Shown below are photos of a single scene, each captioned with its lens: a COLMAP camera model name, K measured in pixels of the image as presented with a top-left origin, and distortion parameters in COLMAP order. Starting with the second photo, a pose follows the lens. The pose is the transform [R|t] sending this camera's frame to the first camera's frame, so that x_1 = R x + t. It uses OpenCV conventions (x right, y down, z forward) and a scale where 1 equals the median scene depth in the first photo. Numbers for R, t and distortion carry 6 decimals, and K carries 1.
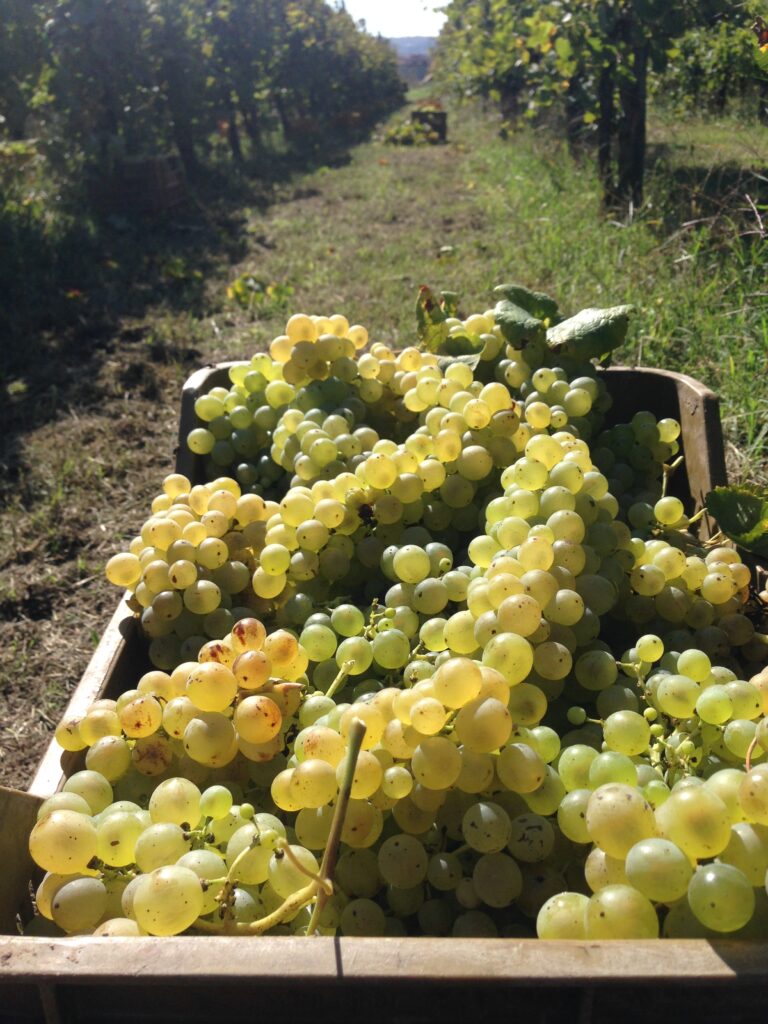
lens RADIAL K [[947.5, 0, 388.5], [0, 947.5, 506.7], [0, 0, 1]] dist [0.110475, -0.234678]
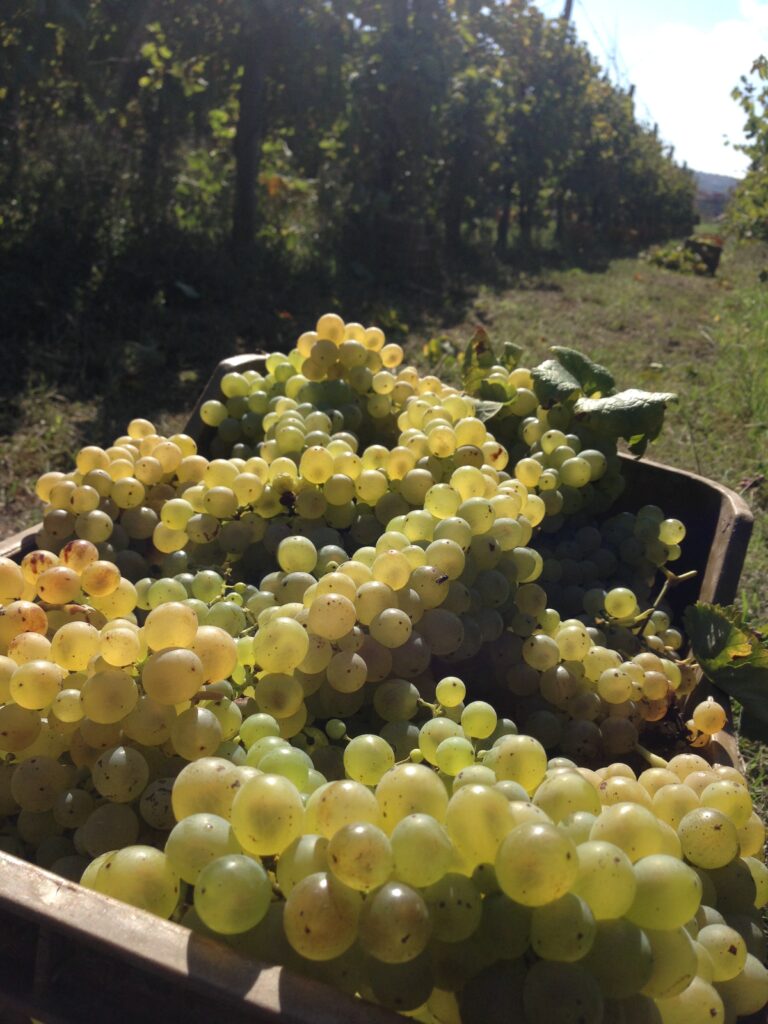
lens RADIAL K [[958.1, 0, 393.8], [0, 958.1, 494.1], [0, 0, 1]] dist [0.122132, -0.229280]
pose [[0.939972, 0.277923, -0.198019, 0.196263], [-0.296971, 0.952057, -0.073458, 0.029823], [0.168109, 0.127854, 0.977442, 0.041683]]
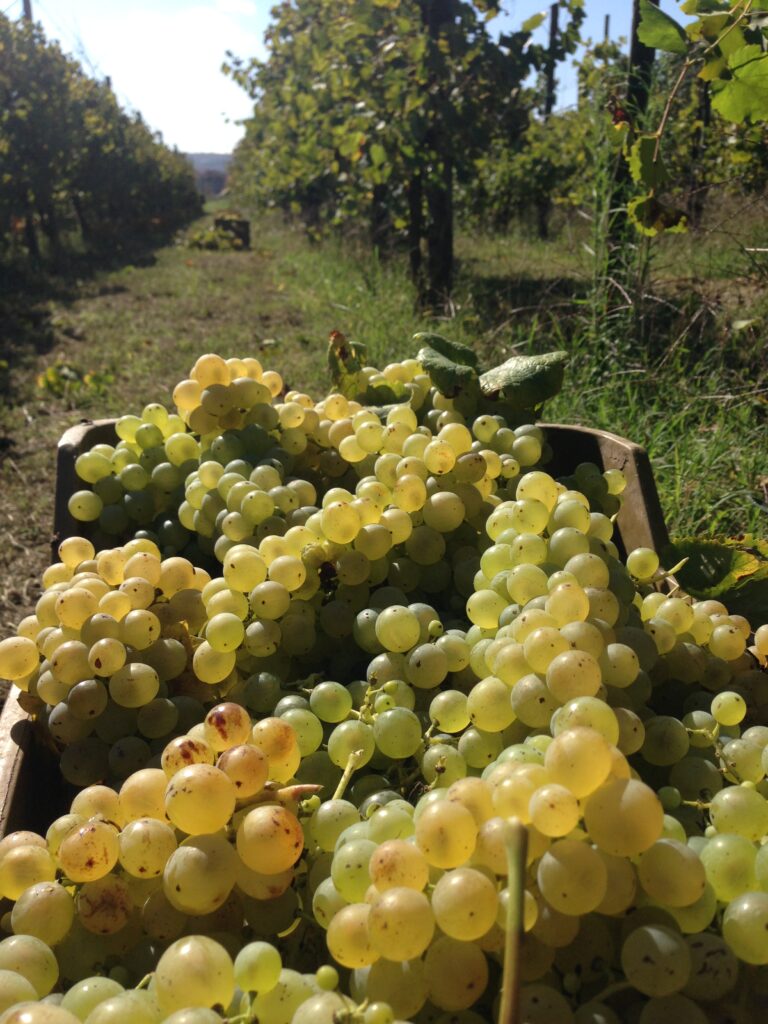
lens RADIAL K [[947.5, 0, 388.5], [0, 947.5, 506.7], [0, 0, 1]] dist [0.110475, -0.234678]
pose [[0.979356, -0.021541, 0.200991, -0.099516], [0.042531, 0.994007, -0.100704, 0.025659], [-0.197617, 0.107173, 0.974403, 0.129024]]
